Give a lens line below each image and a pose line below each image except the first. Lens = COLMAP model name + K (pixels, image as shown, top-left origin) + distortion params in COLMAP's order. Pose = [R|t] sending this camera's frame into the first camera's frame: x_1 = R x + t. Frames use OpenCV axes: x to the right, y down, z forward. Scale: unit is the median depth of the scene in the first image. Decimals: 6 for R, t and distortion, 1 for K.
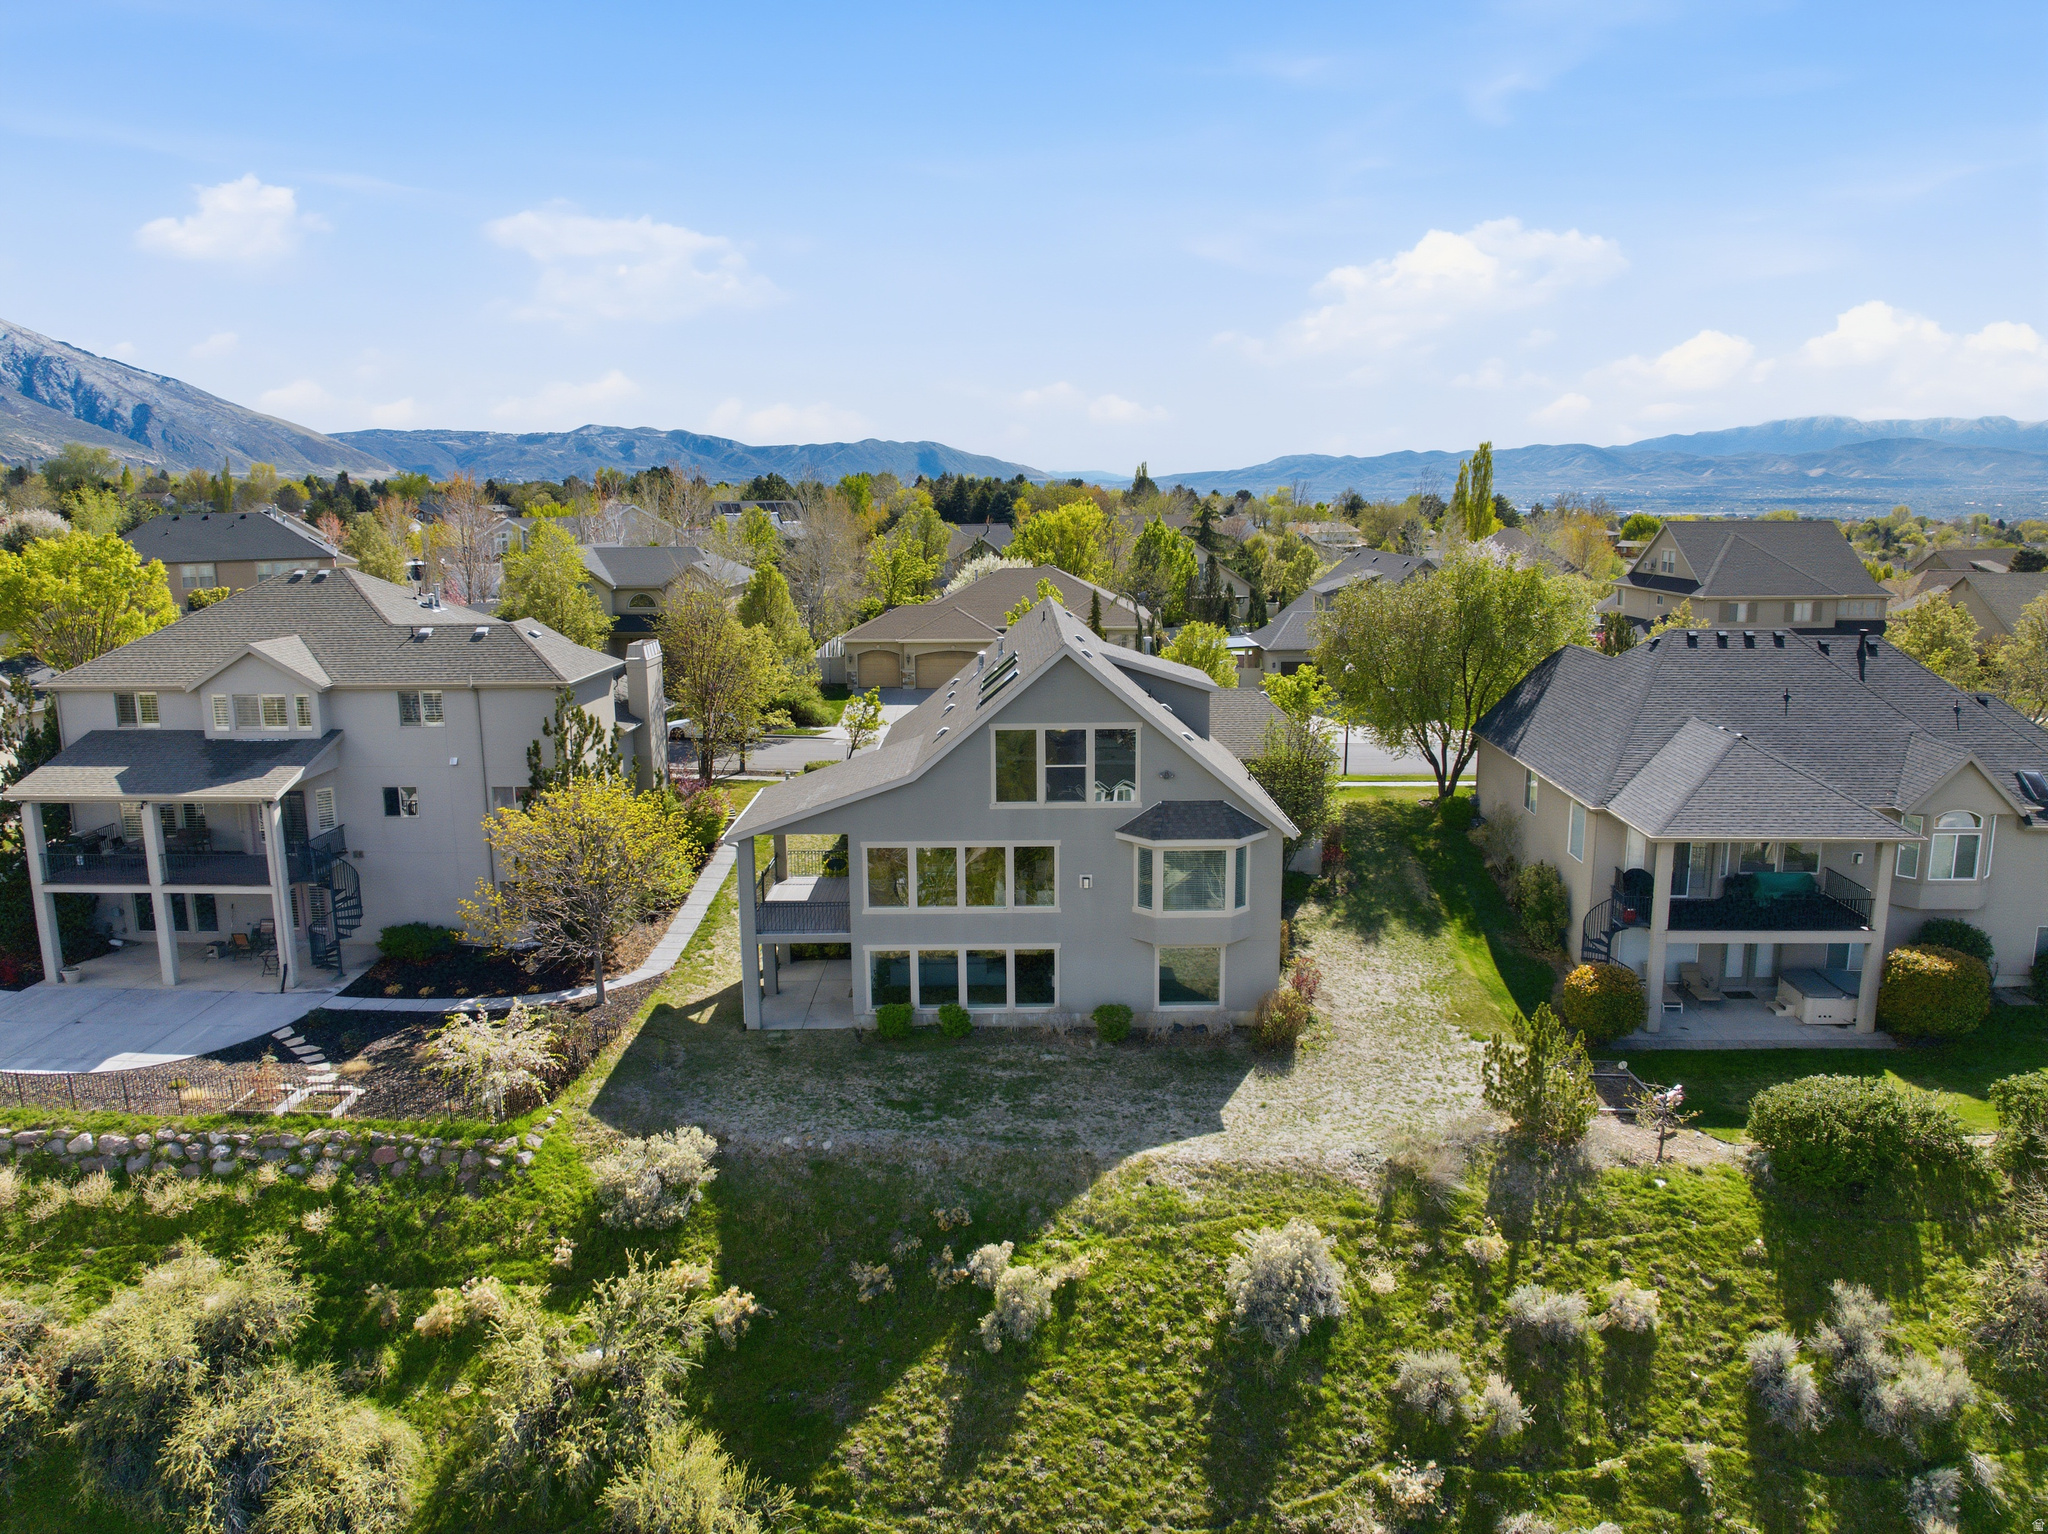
lens RADIAL K [[1452.5, 0, 1019.8], [0, 1452.5, 757.5], [0, 0, 1]] dist [-0.037323, -0.004145]
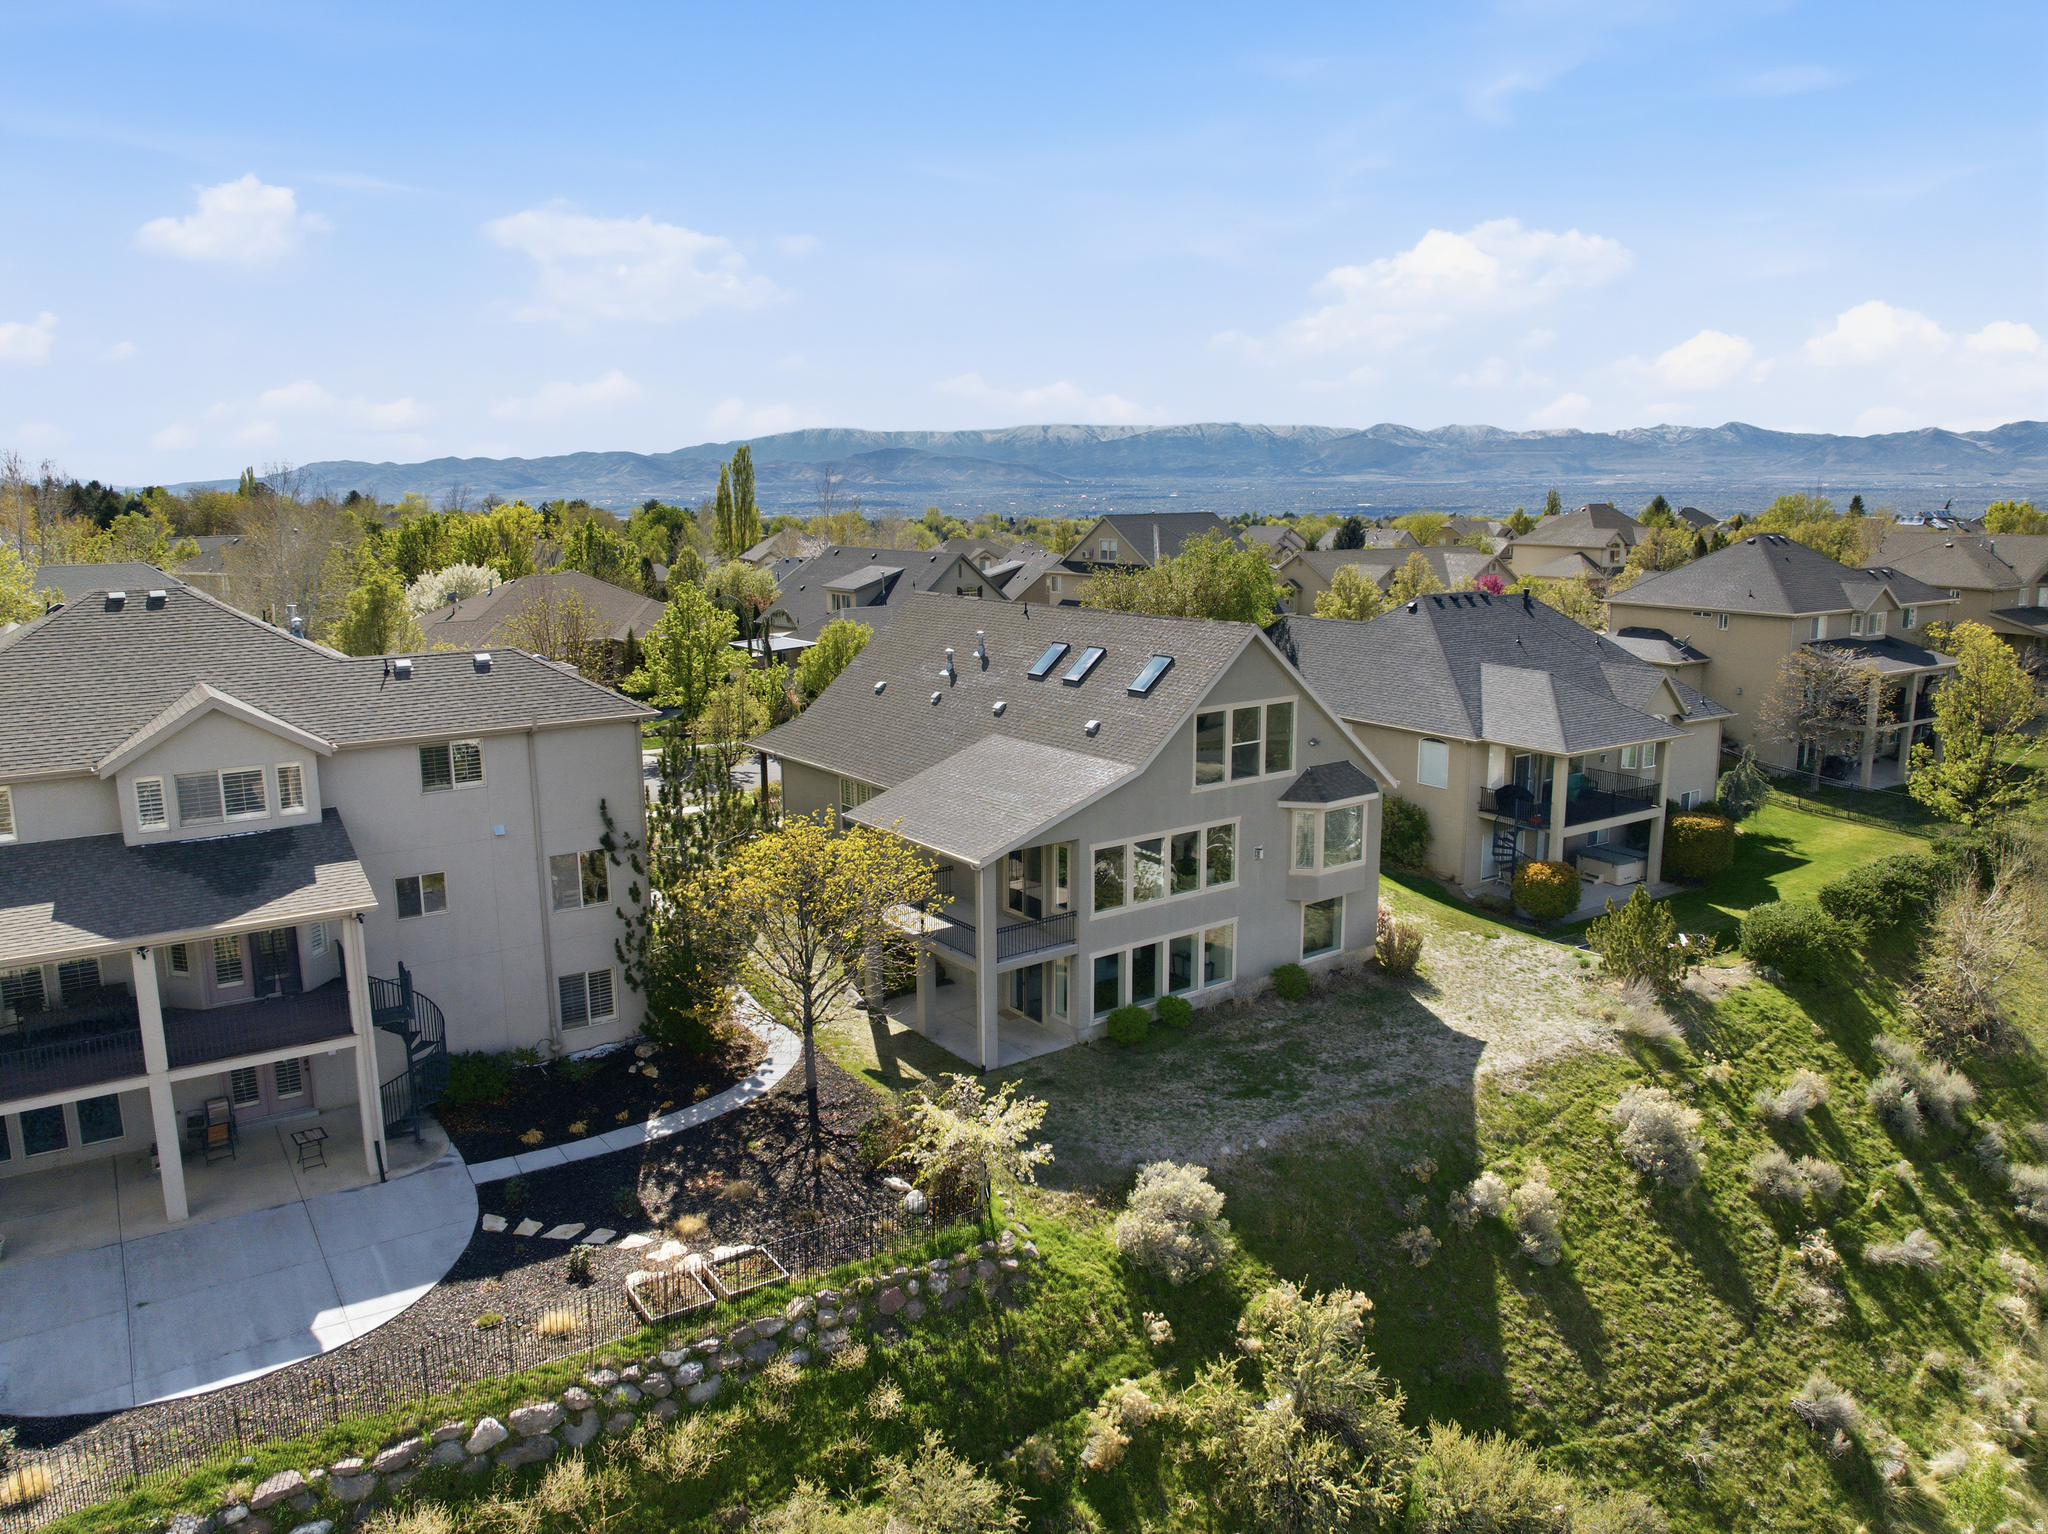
lens RADIAL K [[1452.5, 0, 1035.0], [0, 1452.5, 765.3], [0, 0, 1]] dist [-0.037323, -0.004145]
pose [[0.804824, -0.109792, 0.583270, -0.692245], [0.109744, 0.993324, 0.035549, -0.031366], [-0.583279, 0.035400, 0.811500, 0.251905]]
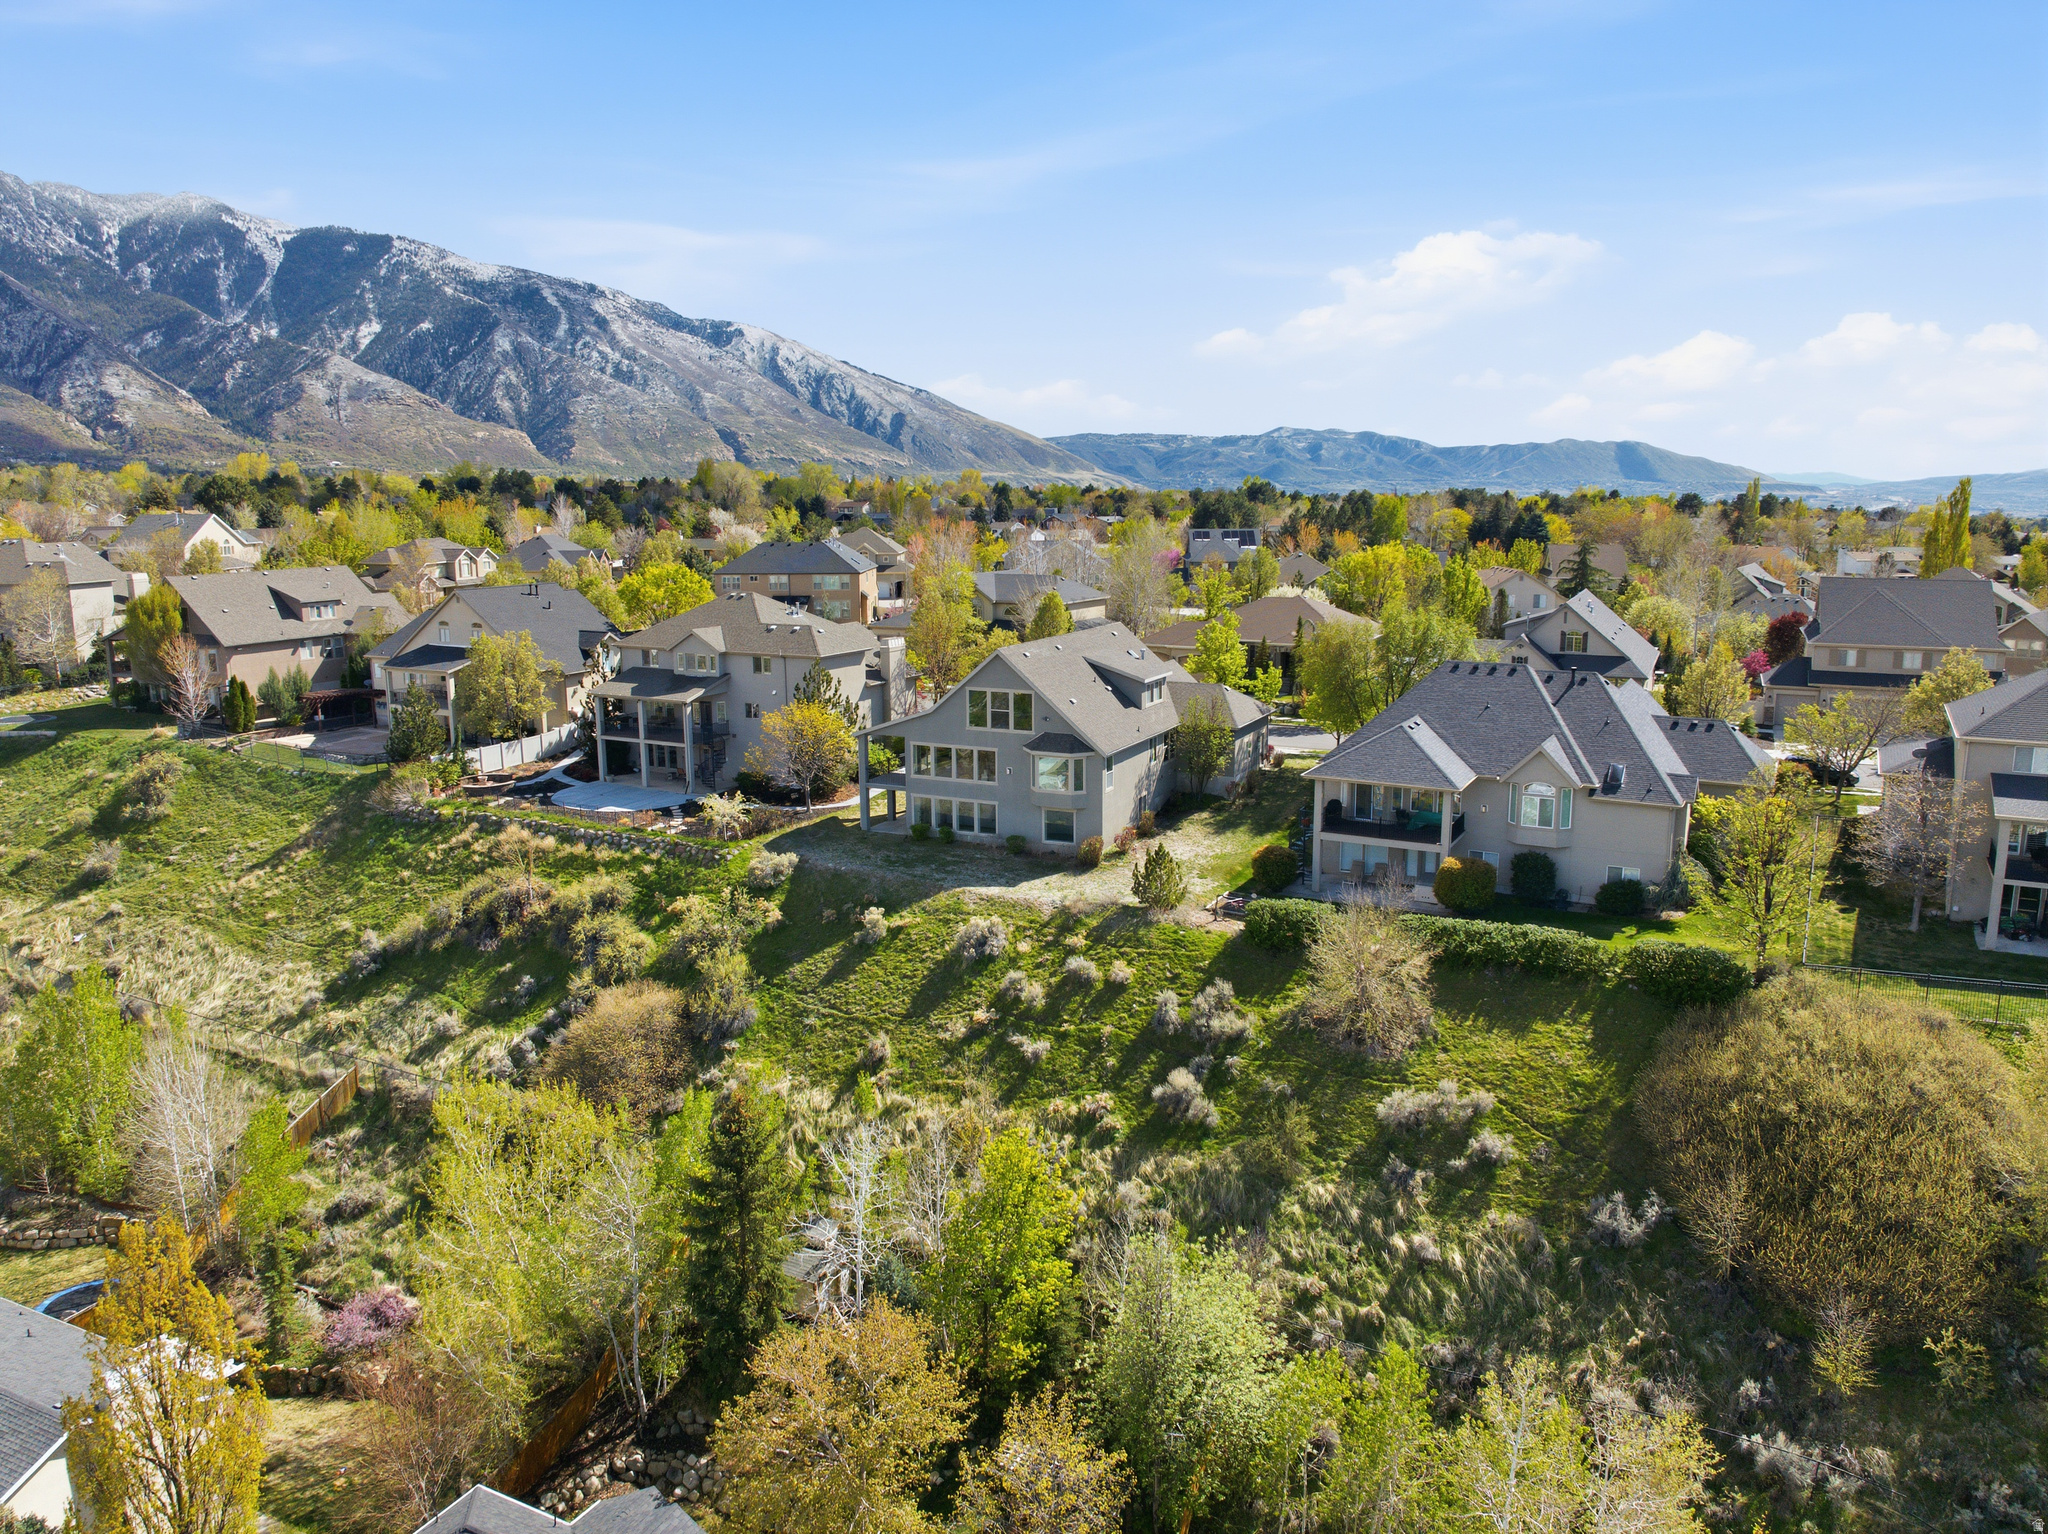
lens RADIAL K [[1452.5, 0, 1027.6], [0, 1452.5, 761.6], [0, 0, 1]] dist [-0.037323, -0.004145]
pose [[0.896665, 0.084074, -0.434653, 0.930885], [-0.082594, 0.996333, 0.022332, 0.027908], [0.434937, 0.015875, 0.900321, -0.762934]]
